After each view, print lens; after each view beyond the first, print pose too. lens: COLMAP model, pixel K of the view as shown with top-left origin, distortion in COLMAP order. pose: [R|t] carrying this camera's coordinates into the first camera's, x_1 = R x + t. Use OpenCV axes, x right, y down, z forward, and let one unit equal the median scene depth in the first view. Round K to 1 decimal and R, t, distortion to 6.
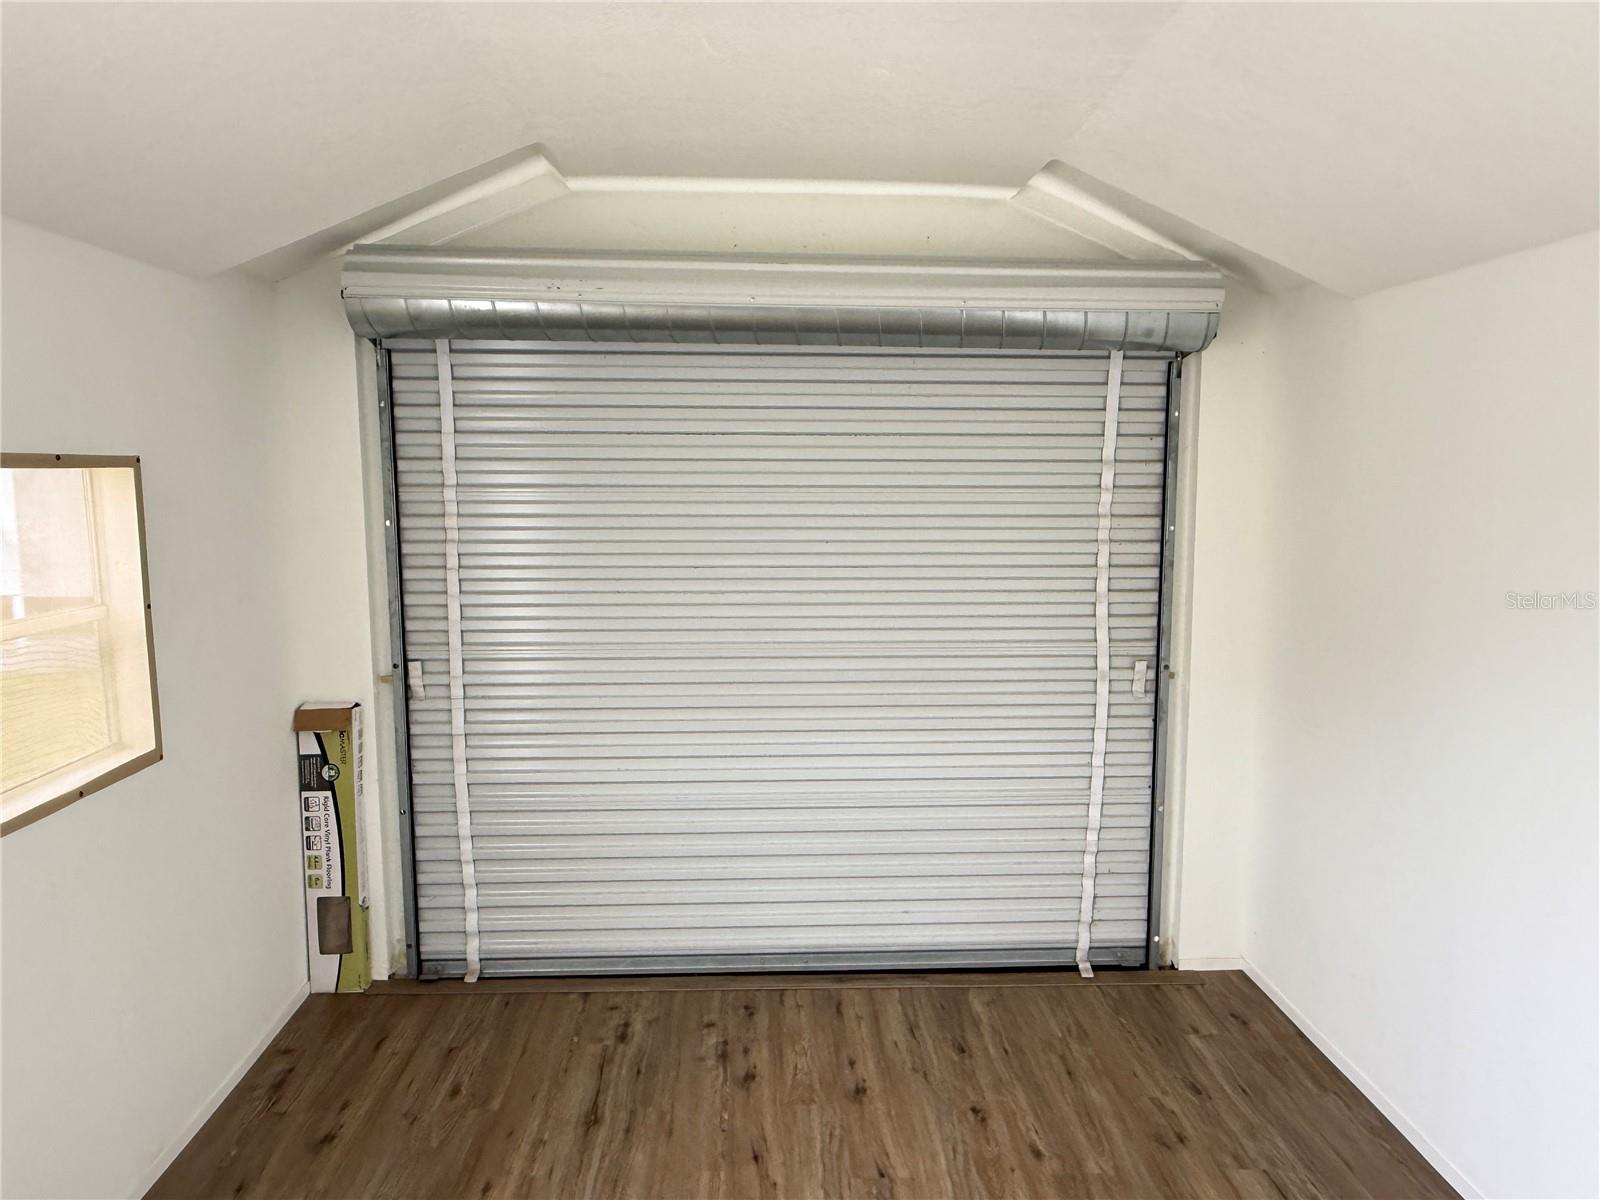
lens RADIAL K [[1050.1, 0, 794.3], [0, 1050.1, 603.1], [0, 0, 1]] dist [-0.000261, -0.000420]
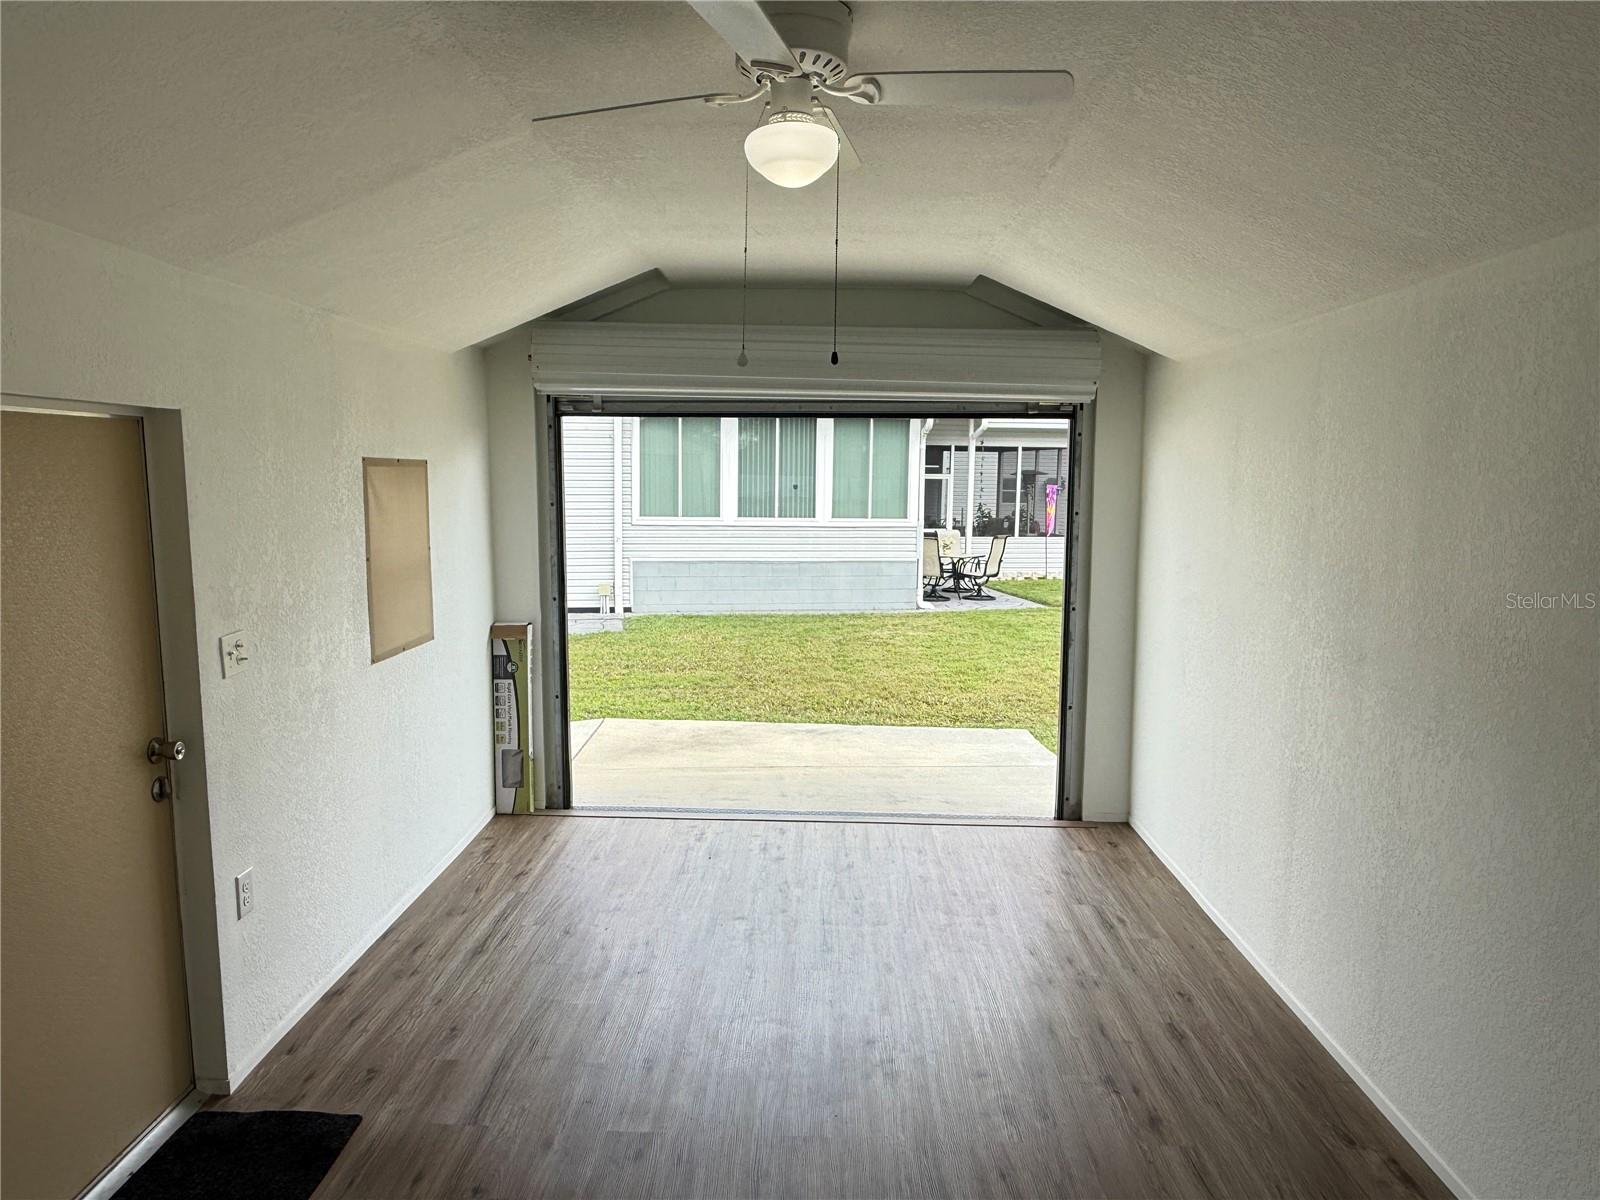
lens RADIAL K [[1050.1, 0, 794.3], [0, 1050.1, 603.1], [0, 0, 1]] dist [-0.000261, -0.000420]
pose [[0.997739, 0.013886, -0.065759, 0.068501], [-0.014196, 0.999890, -0.004243, 0.069077], [0.065693, 0.005167, 0.997826, -0.506816]]
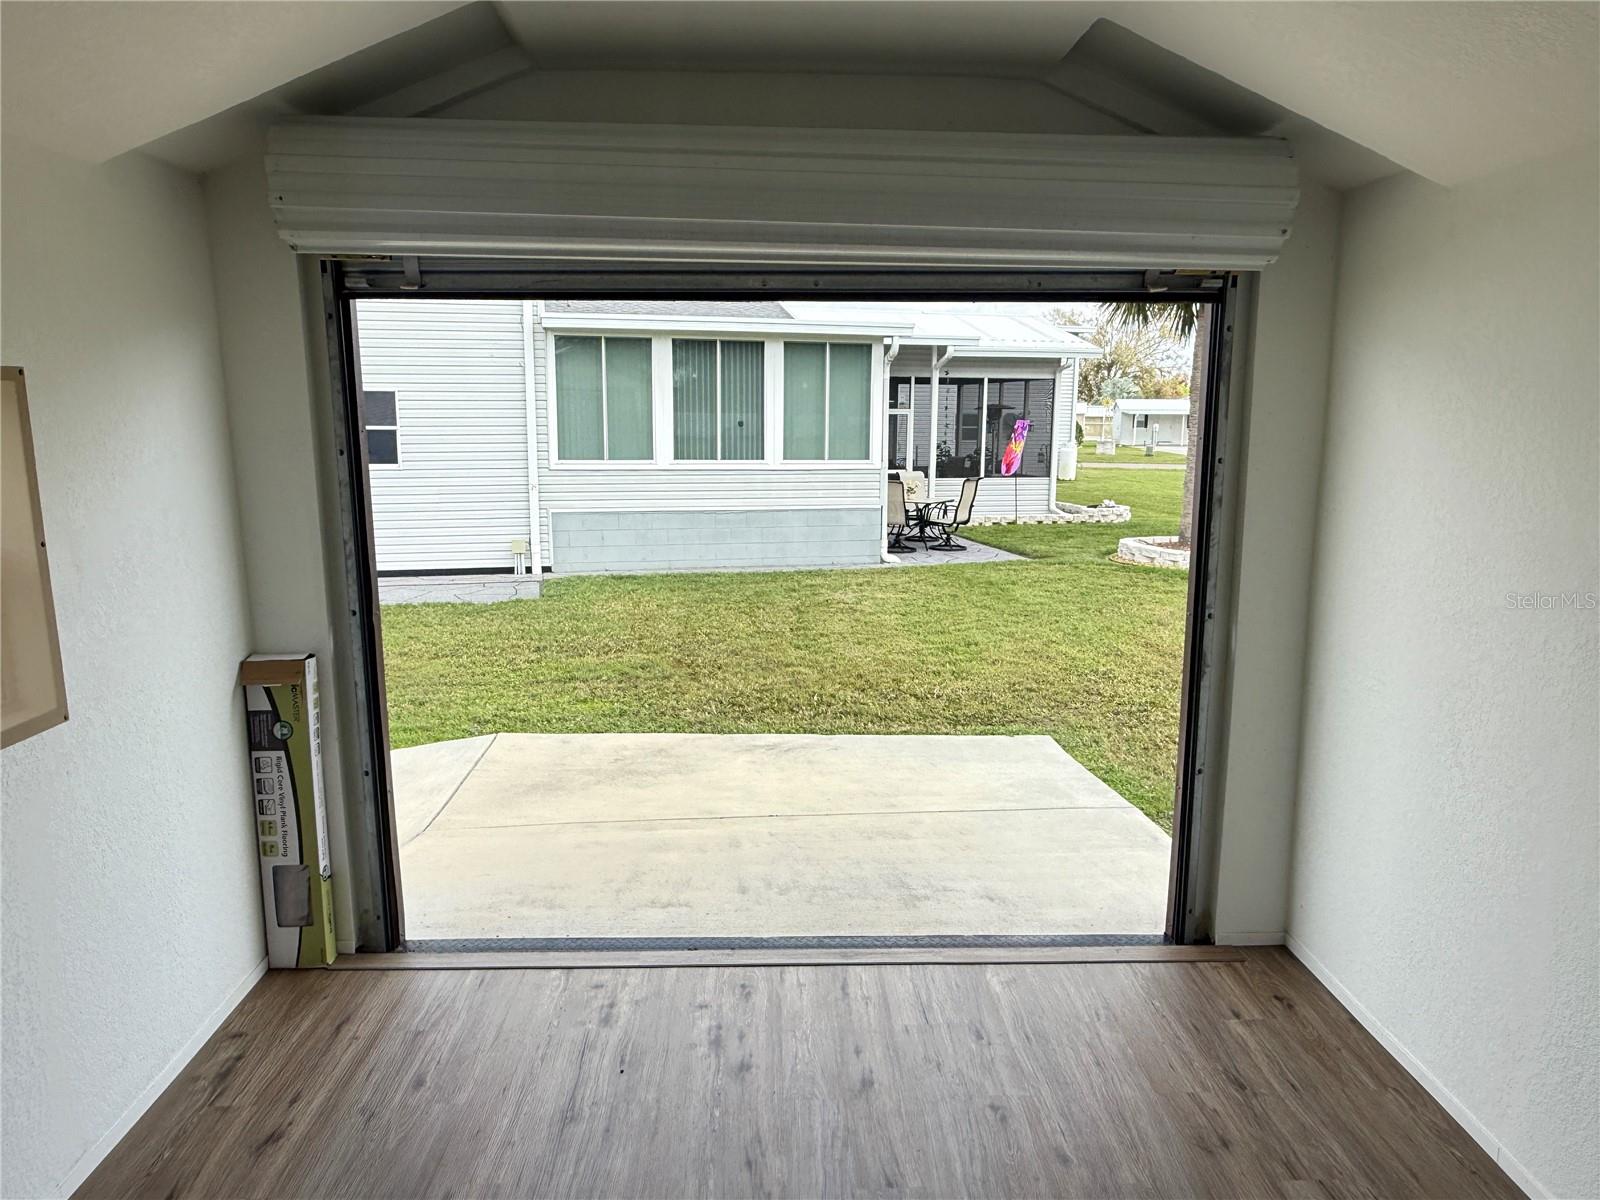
lens RADIAL K [[1059.8, 0, 800.0], [0, 1059.8, 600.0], [0, 0, 1]] dist [0.000944, 0.000230]
pose [[0.999979, 0.001766, -0.006253, 0.009141], [-0.001457, 0.998796, 0.049037, 0.003814], [0.006332, -0.049027, 0.998777, 0.096997]]
